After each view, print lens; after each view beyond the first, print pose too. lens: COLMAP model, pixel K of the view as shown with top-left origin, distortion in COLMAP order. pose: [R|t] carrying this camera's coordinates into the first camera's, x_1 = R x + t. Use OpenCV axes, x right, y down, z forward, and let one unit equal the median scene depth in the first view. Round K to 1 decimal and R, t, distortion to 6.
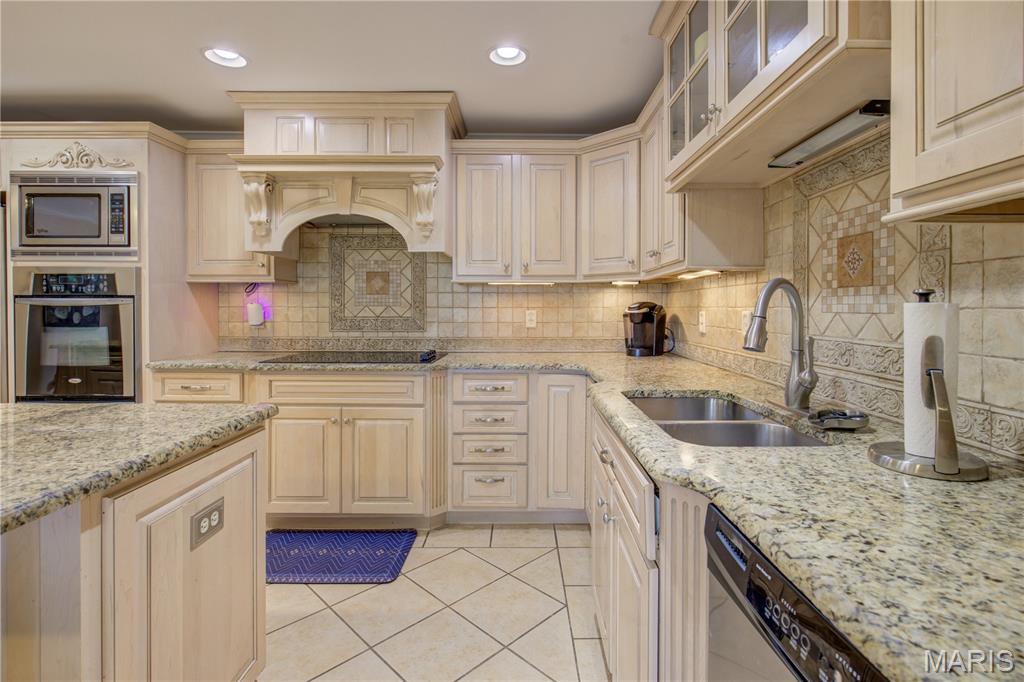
lens RADIAL K [[484.8, 0, 520.6], [0, 484.8, 309.4], [0, 0, 1]] dist [-0.003034, -0.000501]
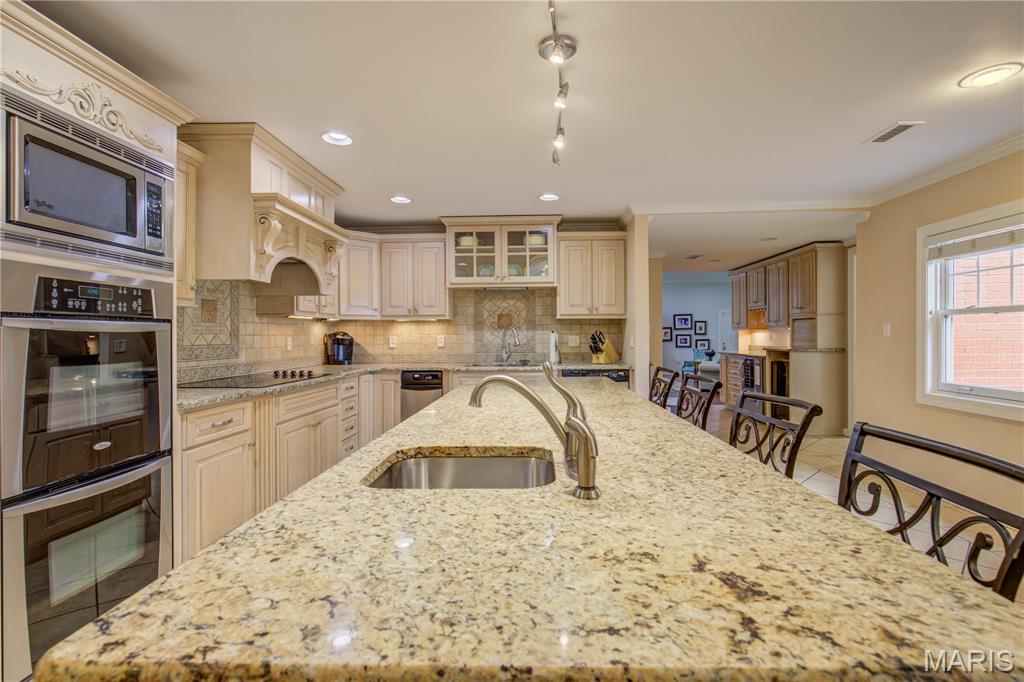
lens RADIAL K [[484.8, 0, 525.7], [0, 484.8, 331.3], [0, 0, 1]] dist [-0.003034, -0.000501]
pose [[0.021059, 0.007792, 0.999748, -1.572418], [0.011063, 0.999907, -0.008026, 0.003033], [-0.999717, 0.011229, 0.020971, 0.404739]]
